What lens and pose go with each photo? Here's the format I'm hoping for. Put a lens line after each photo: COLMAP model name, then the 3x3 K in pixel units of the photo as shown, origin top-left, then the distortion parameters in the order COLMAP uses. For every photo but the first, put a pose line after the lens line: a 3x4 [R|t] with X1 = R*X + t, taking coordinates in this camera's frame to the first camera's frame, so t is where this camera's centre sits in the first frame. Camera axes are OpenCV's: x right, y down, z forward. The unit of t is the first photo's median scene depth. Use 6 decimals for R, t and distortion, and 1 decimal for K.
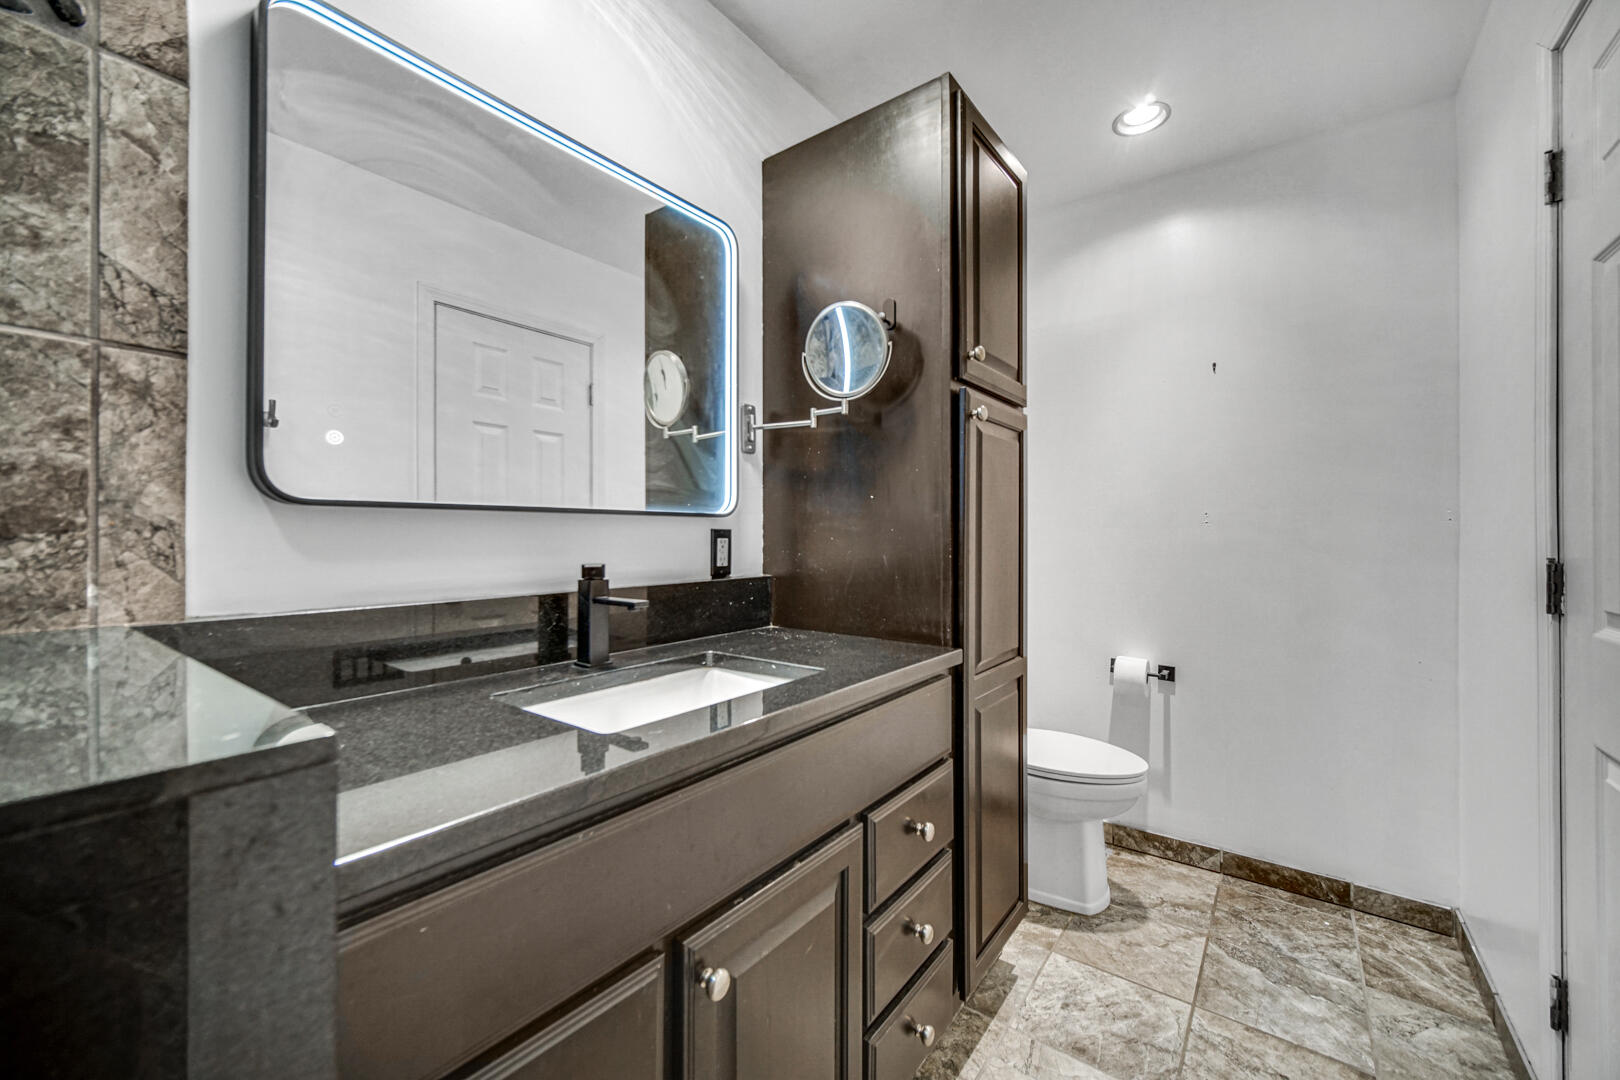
lens RADIAL K [[637.4, 0, 811.5], [0, 637.4, 535.0], [0, 0, 1]] dist [-0.000048, -0.000141]
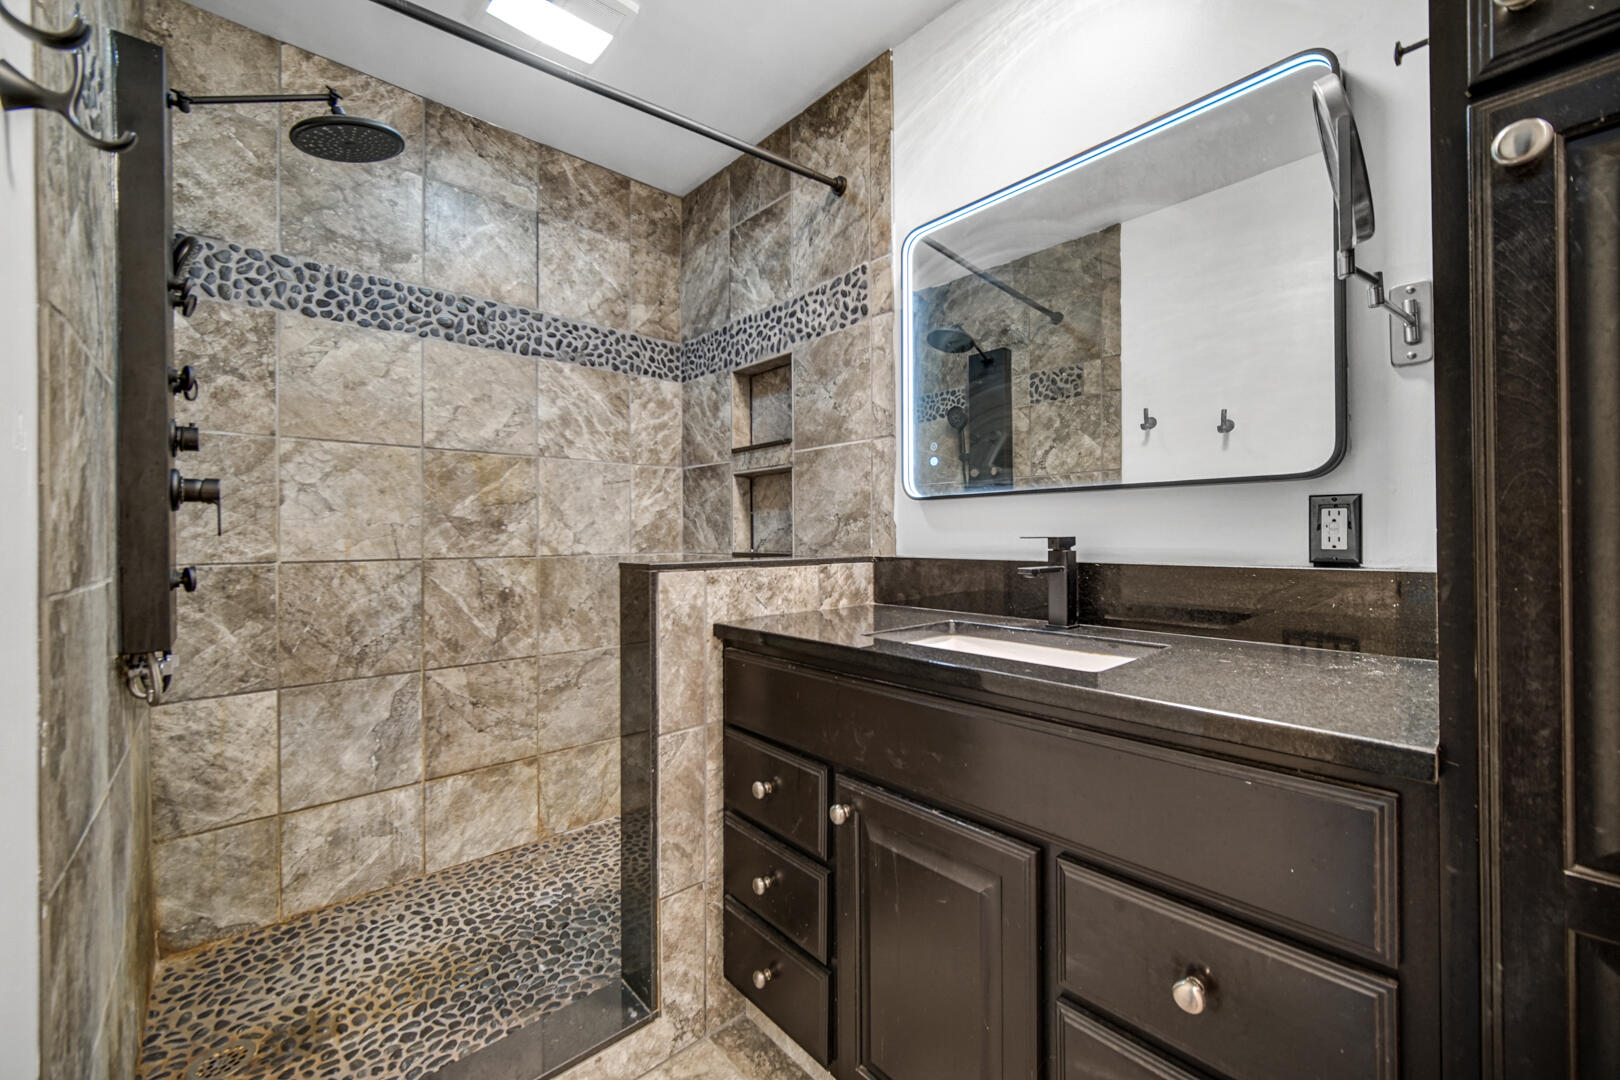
lens RADIAL K [[637.4, 0, 812.4], [0, 637.4, 535.7], [0, 0, 1]] dist [-0.000048, -0.000141]
pose [[-0.190059, 0.004061, -0.981764, 1.219098], [0.007750, 0.999966, 0.002636, 0.054150], [0.981742, -0.007107, -0.190084, 1.143896]]
